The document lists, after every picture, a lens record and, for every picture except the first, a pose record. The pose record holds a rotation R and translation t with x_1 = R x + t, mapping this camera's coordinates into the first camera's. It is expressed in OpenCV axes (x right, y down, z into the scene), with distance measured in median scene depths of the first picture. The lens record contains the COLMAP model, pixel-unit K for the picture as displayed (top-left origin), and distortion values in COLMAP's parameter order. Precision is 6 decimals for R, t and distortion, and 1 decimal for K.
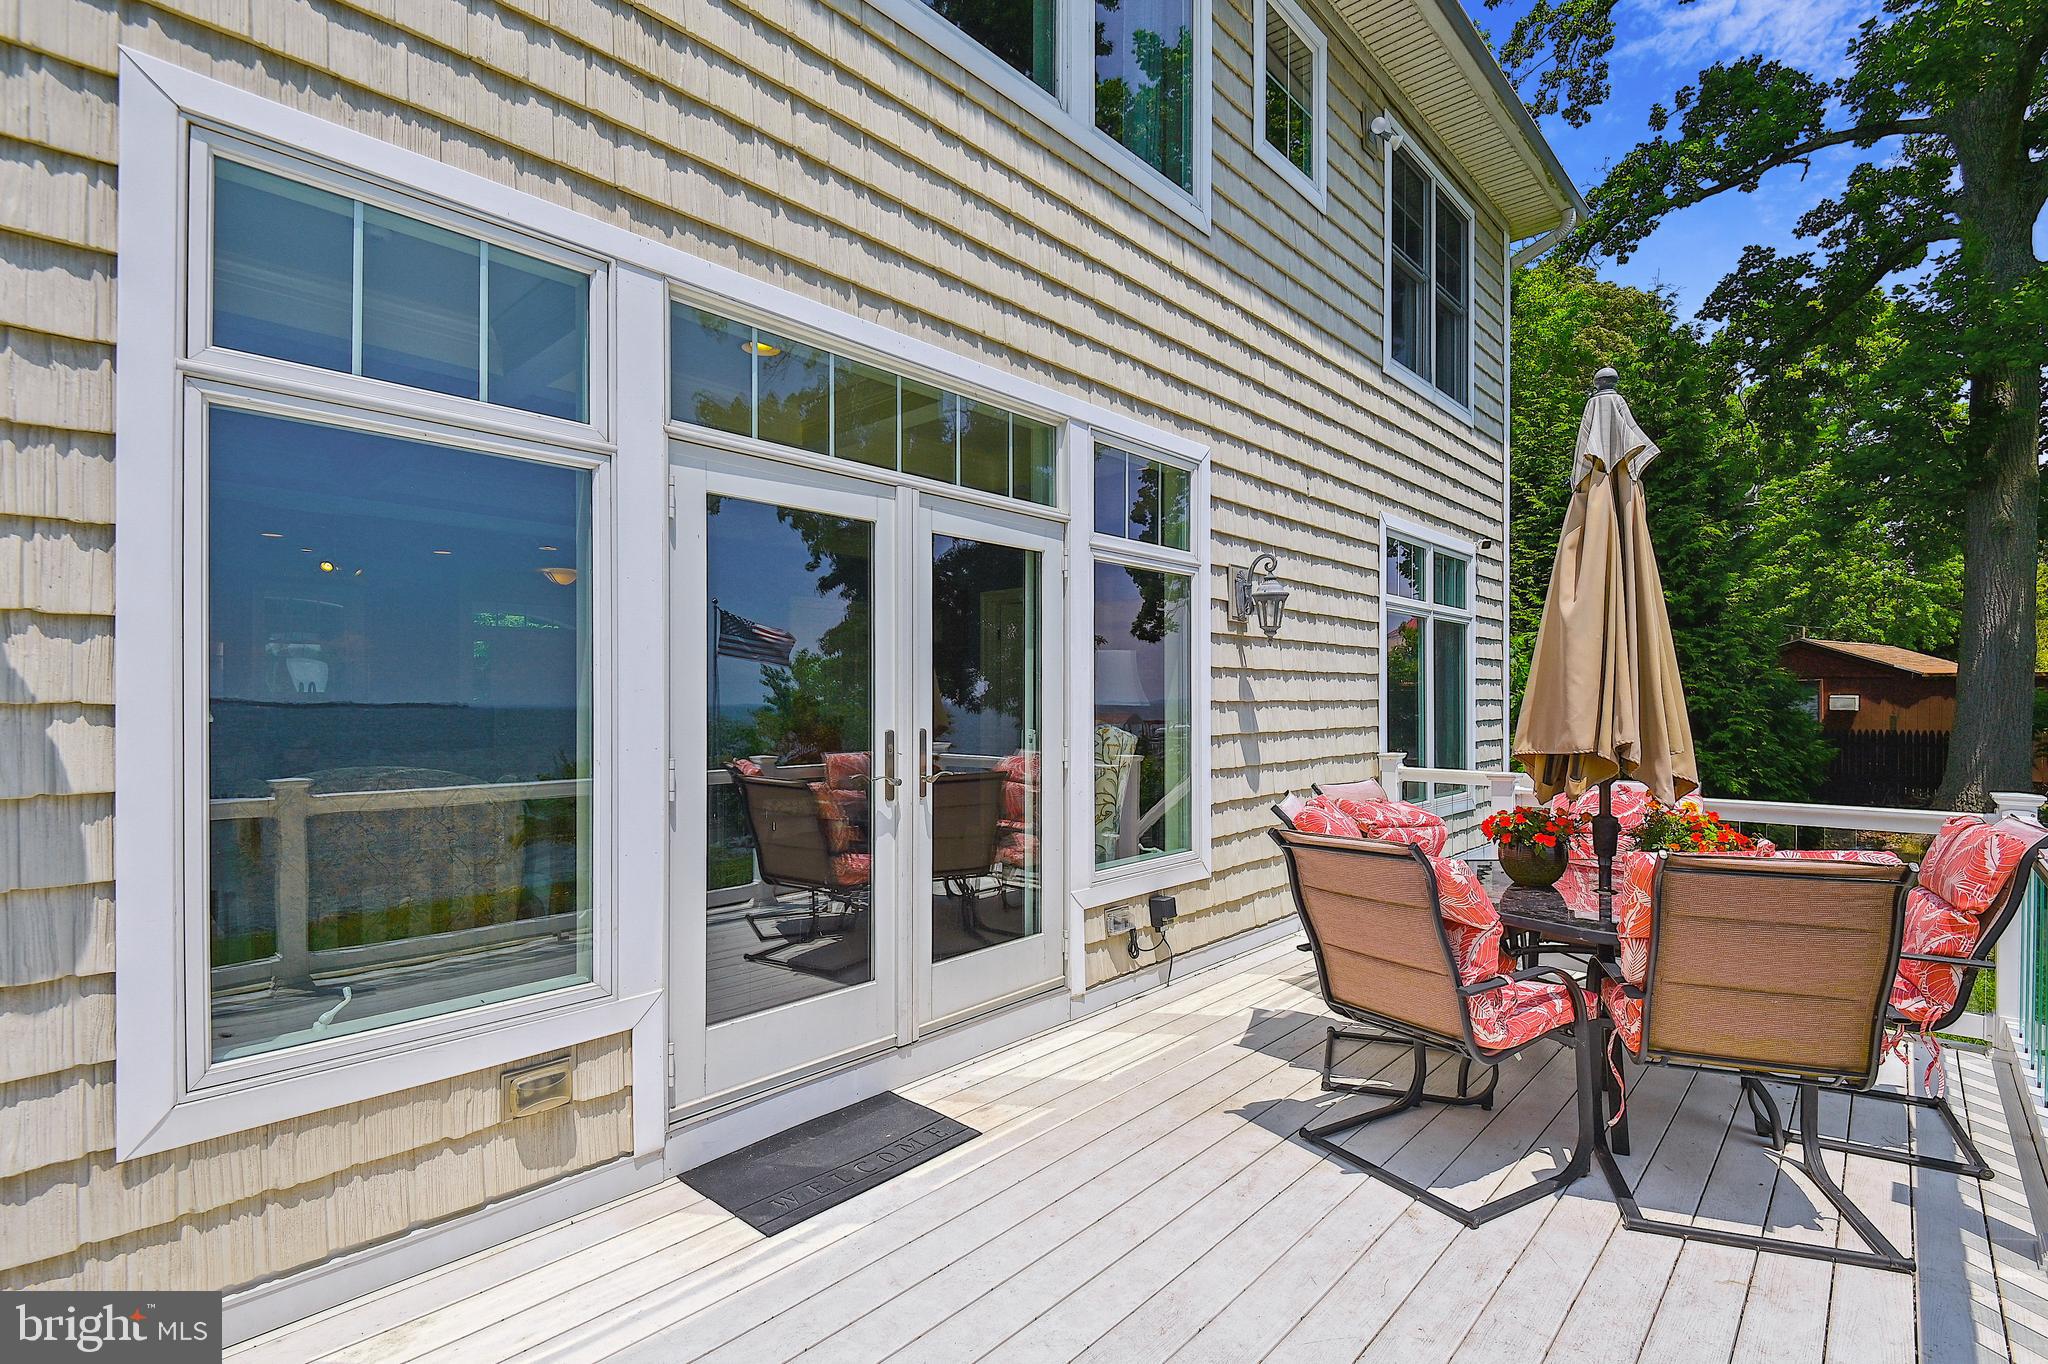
lens RADIAL K [[933.9, 0, 986.1], [0, 933.9, 699.1], [0, 0, 1]] dist [0.002313, -0.005480]
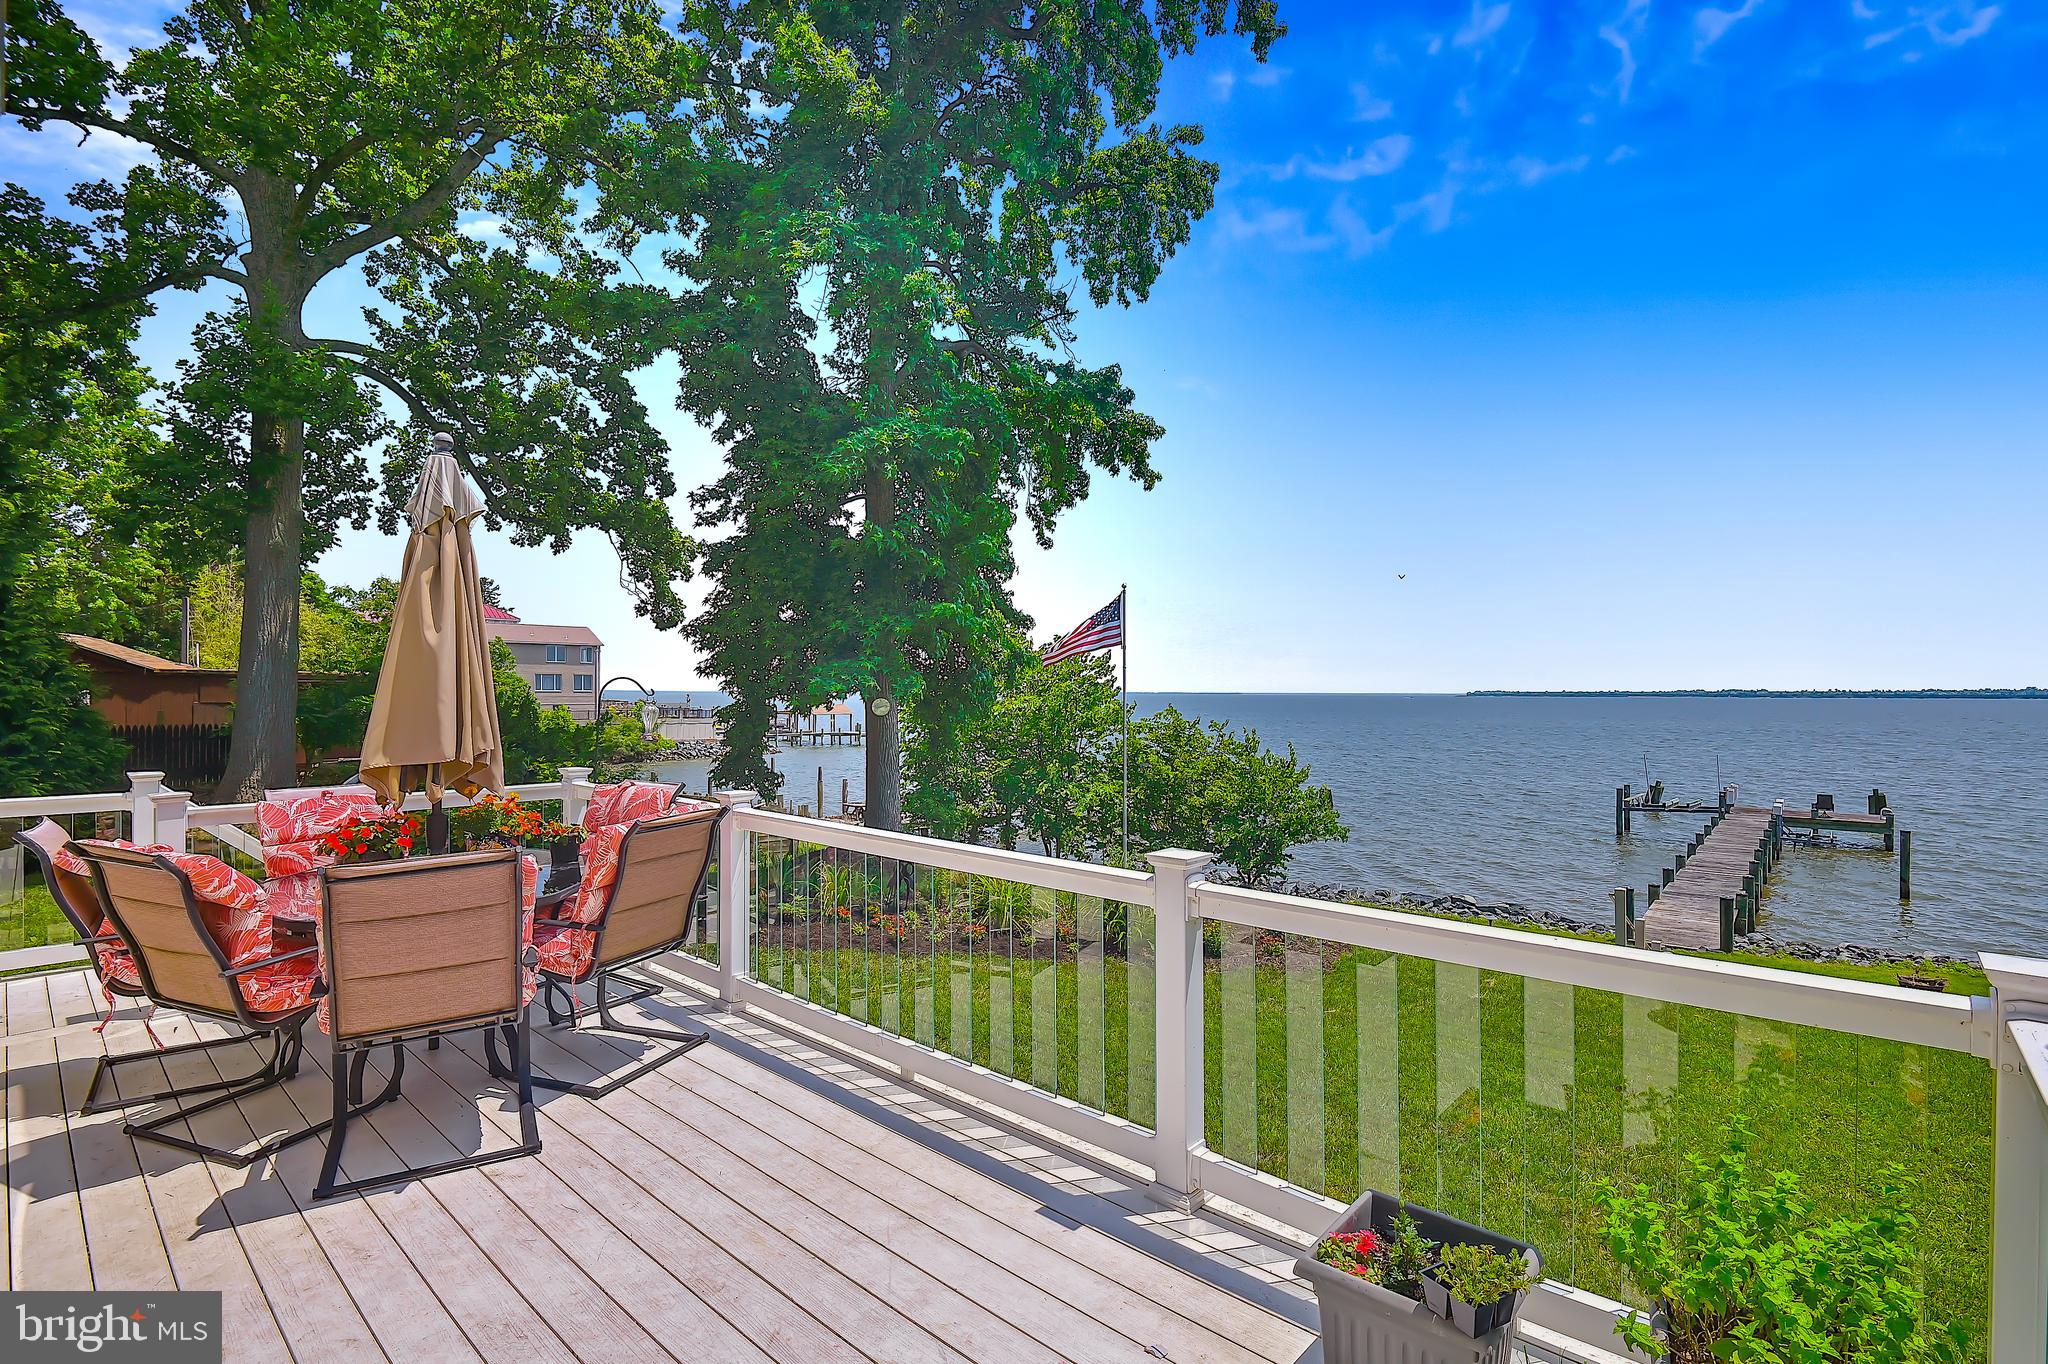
lens RADIAL K [[933.9, 0, 1035.6], [0, 933.9, 690.2], [0, 0, 1]] dist [0.002313, -0.005480]
pose [[-0.012018, 0.002532, 0.999925, -0.502677], [-0.001669, 0.999995, -0.002552, -0.027381], [-0.999926, -0.001700, -0.012014, 0.256237]]
